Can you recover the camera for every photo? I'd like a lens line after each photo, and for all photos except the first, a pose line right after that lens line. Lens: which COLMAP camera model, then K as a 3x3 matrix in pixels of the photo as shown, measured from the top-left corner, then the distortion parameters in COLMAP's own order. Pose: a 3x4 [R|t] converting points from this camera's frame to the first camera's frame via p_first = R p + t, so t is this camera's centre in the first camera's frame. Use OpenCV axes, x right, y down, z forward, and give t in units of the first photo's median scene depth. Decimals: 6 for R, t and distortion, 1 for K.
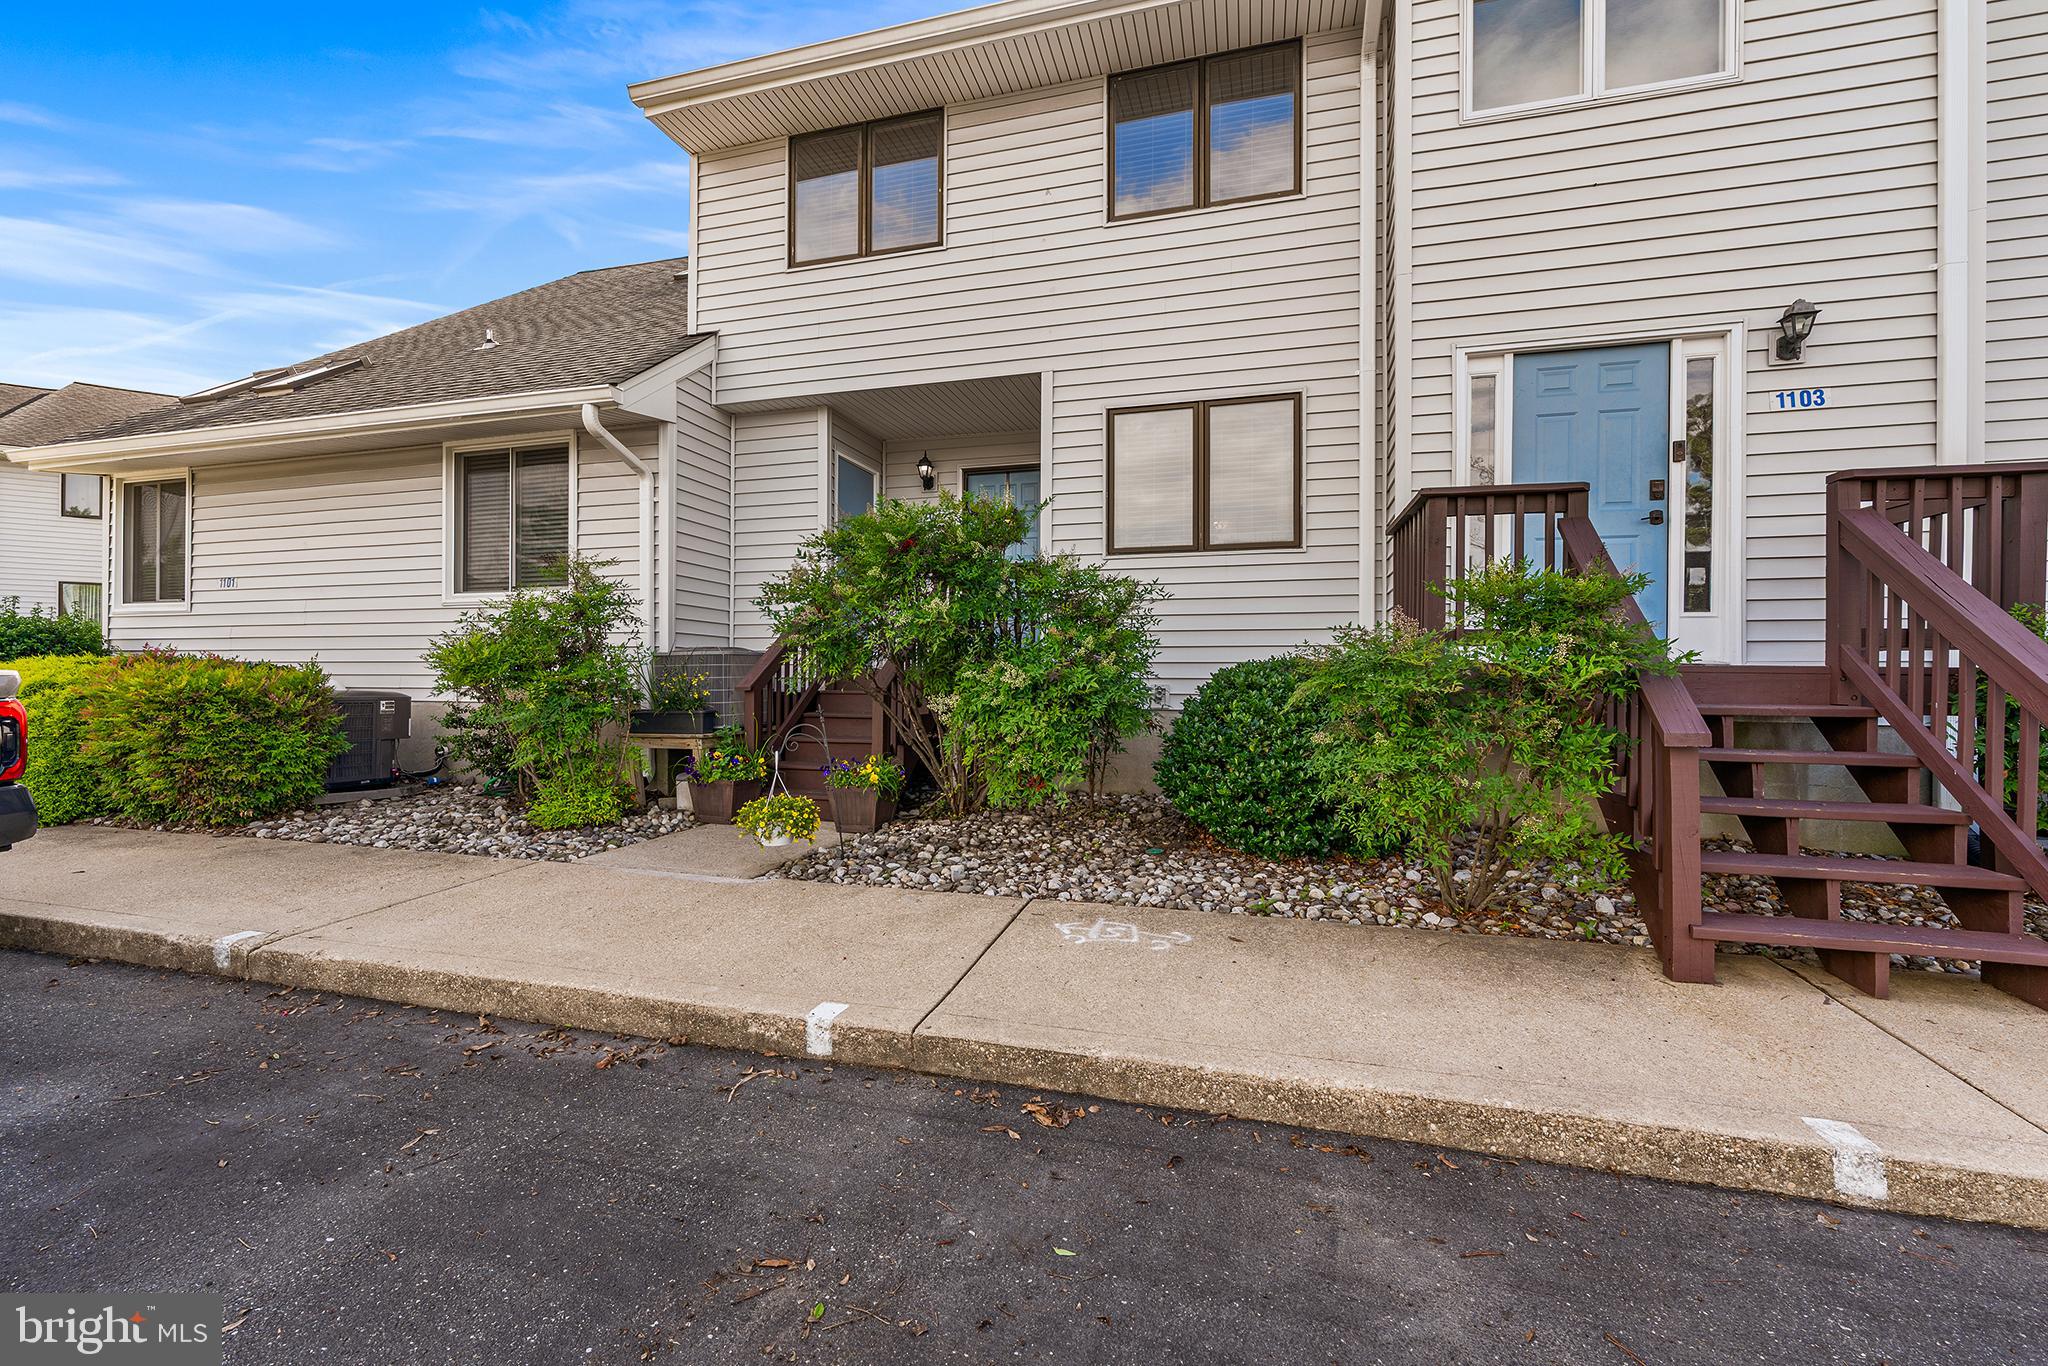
lens RADIAL K [[843.3, 0, 996.9], [0, 843.3, 697.8], [0, 0, 1]] dist [0.000722, -0.000743]
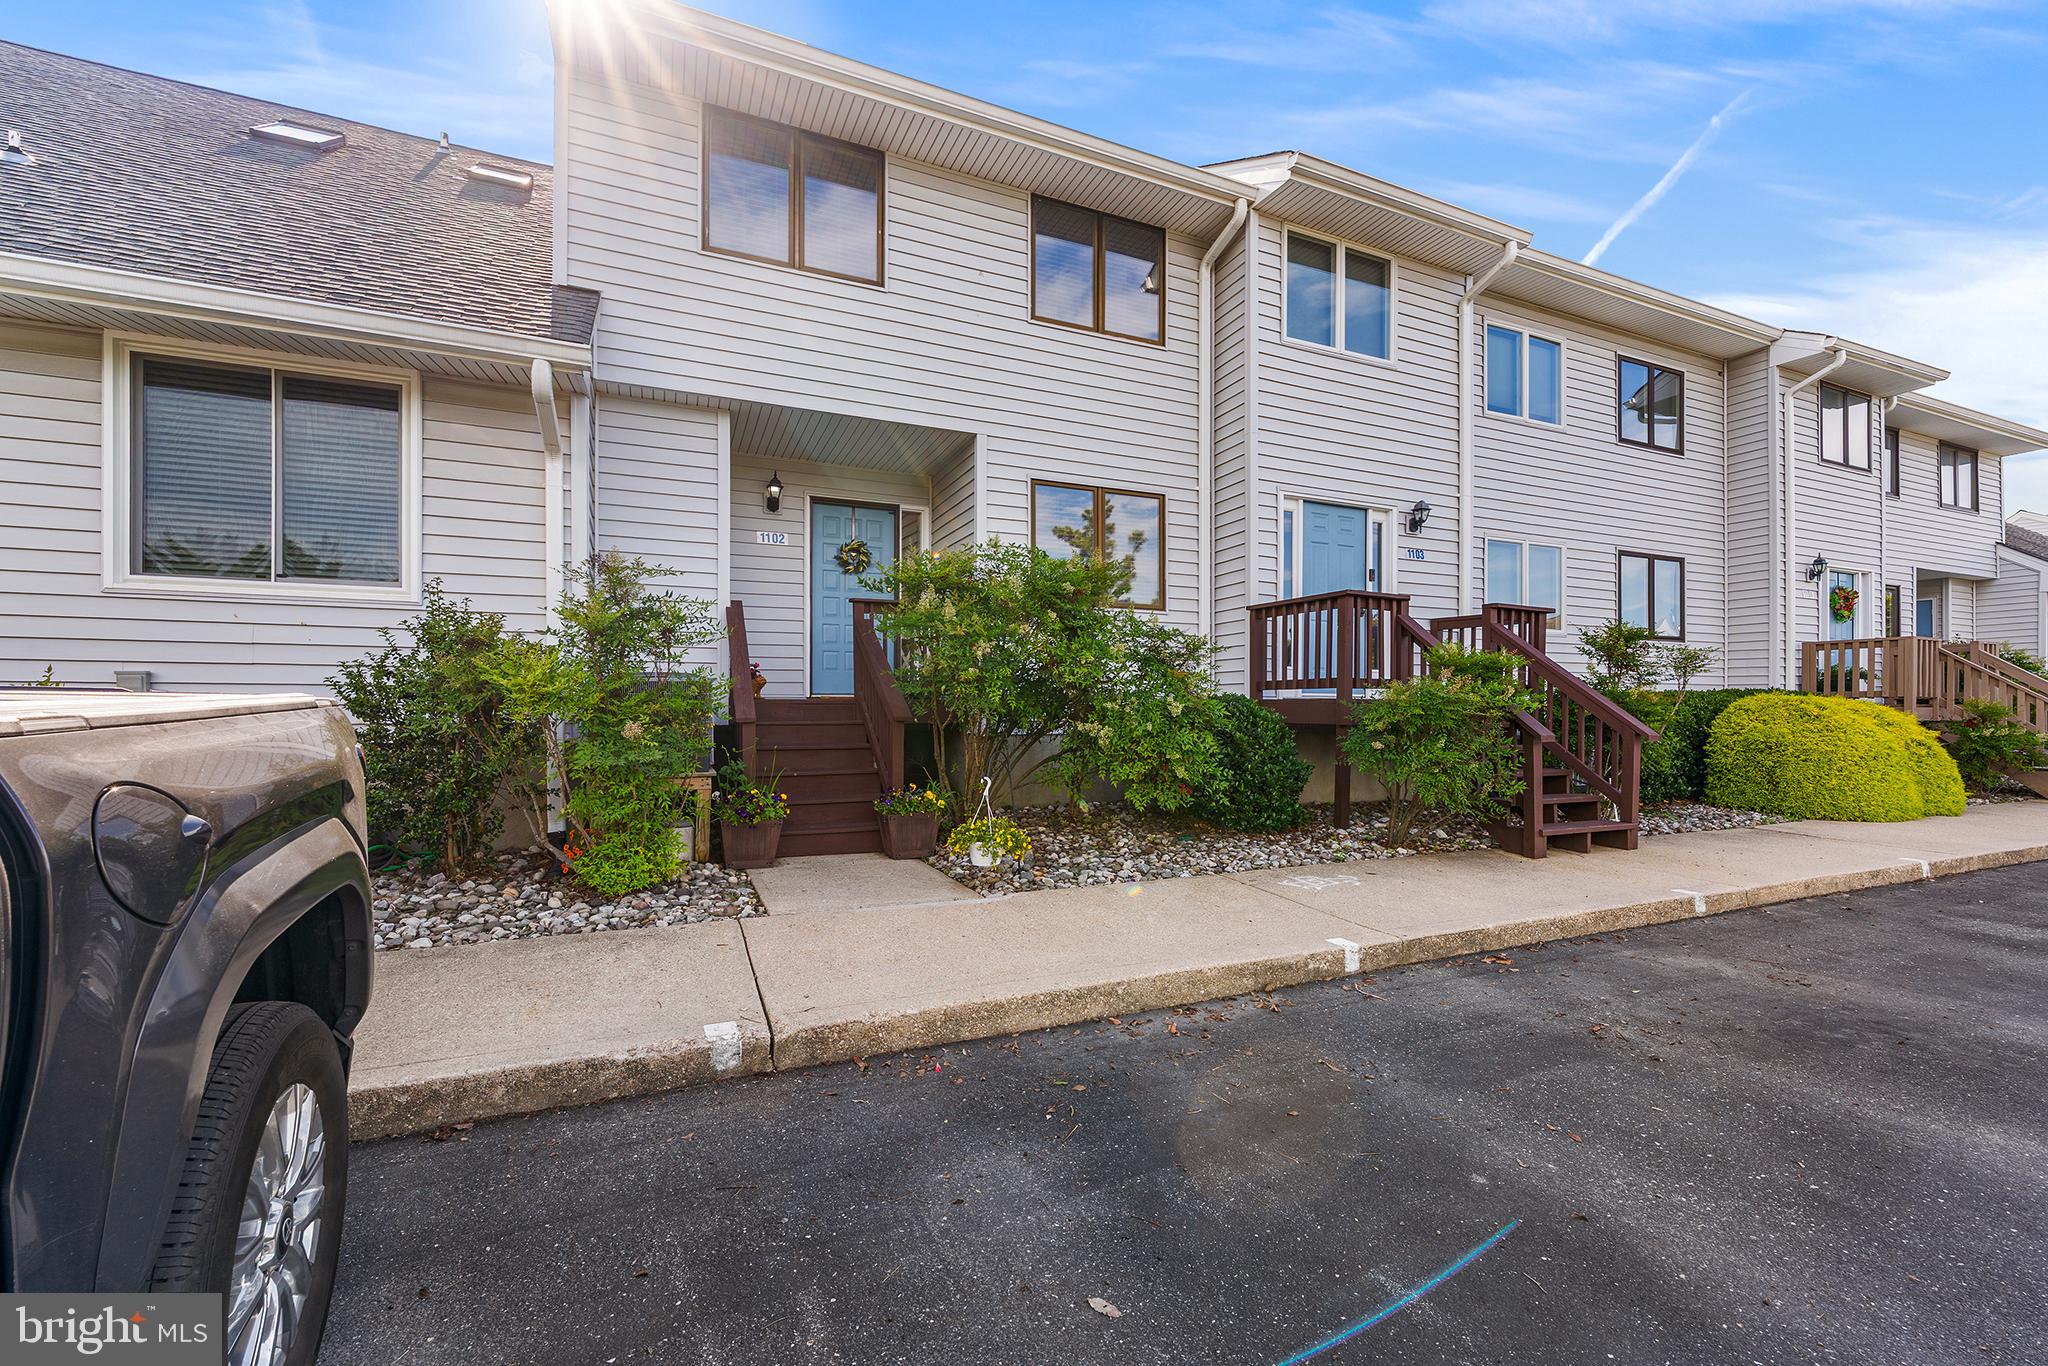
lens RADIAL K [[843.3, 0, 996.3], [0, 843.3, 741.9], [0, 0, 1]] dist [0.000722, -0.000743]
pose [[0.772681, -0.027123, 0.634215, -0.951894], [0.013972, 0.999571, 0.025725, -0.007982], [-0.634641, -0.011016, 0.772729, 0.166999]]
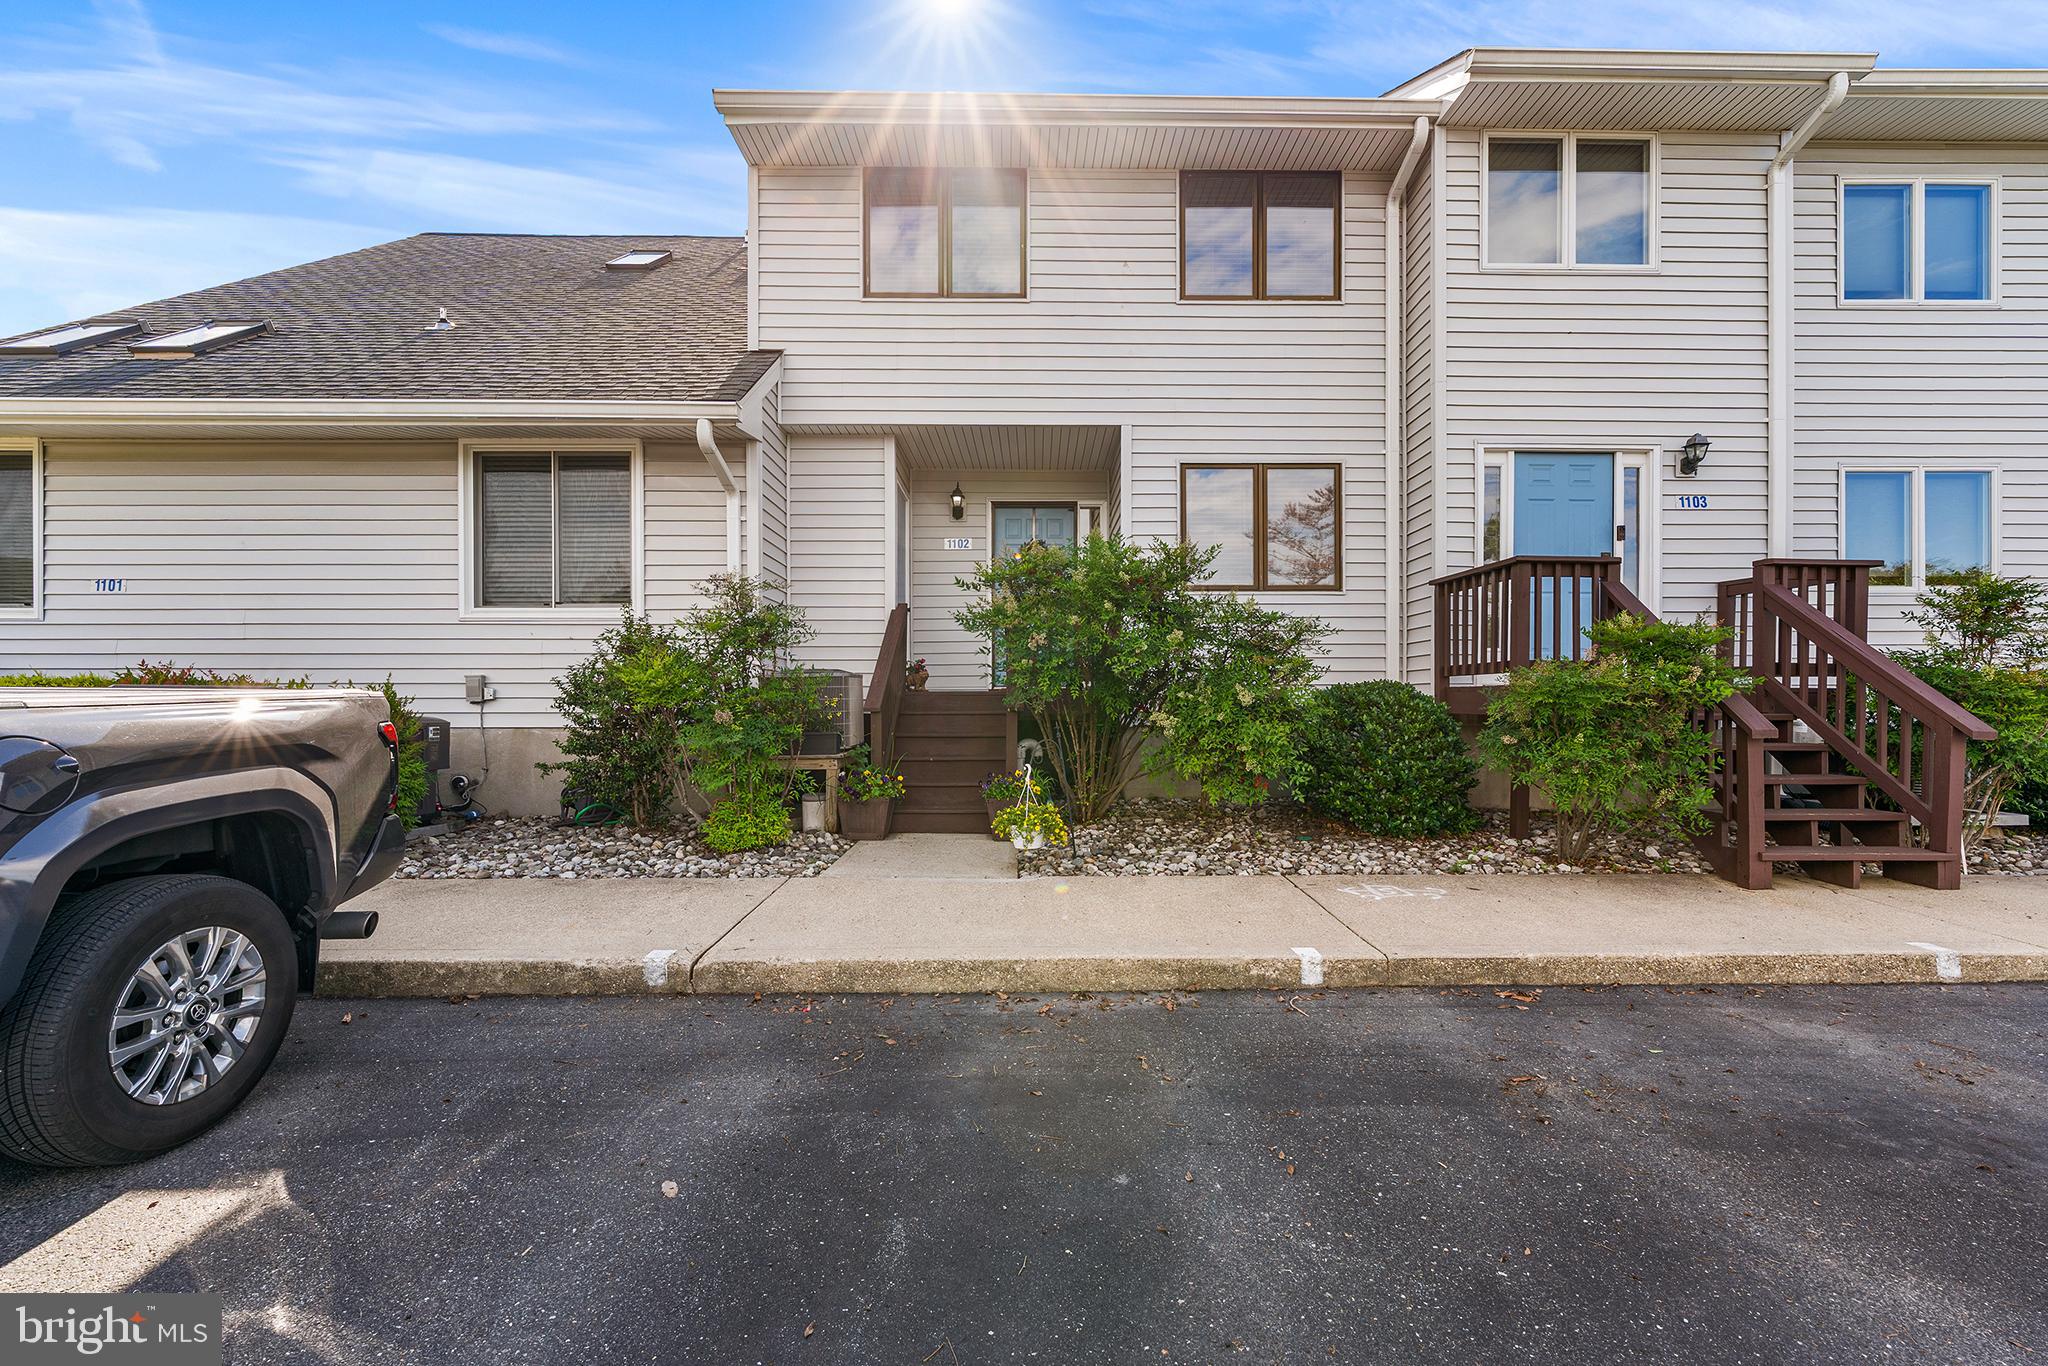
lens RADIAL K [[843.3, 0, 1004.3], [0, 843.3, 742.0], [0, 0, 1]] dist [0.000722, -0.000743]
pose [[0.958593, -0.019453, 0.284114, -0.622259], [0.011404, 0.999486, 0.029959, 0.001301], [-0.284551, -0.025478, 0.958322, -0.066950]]
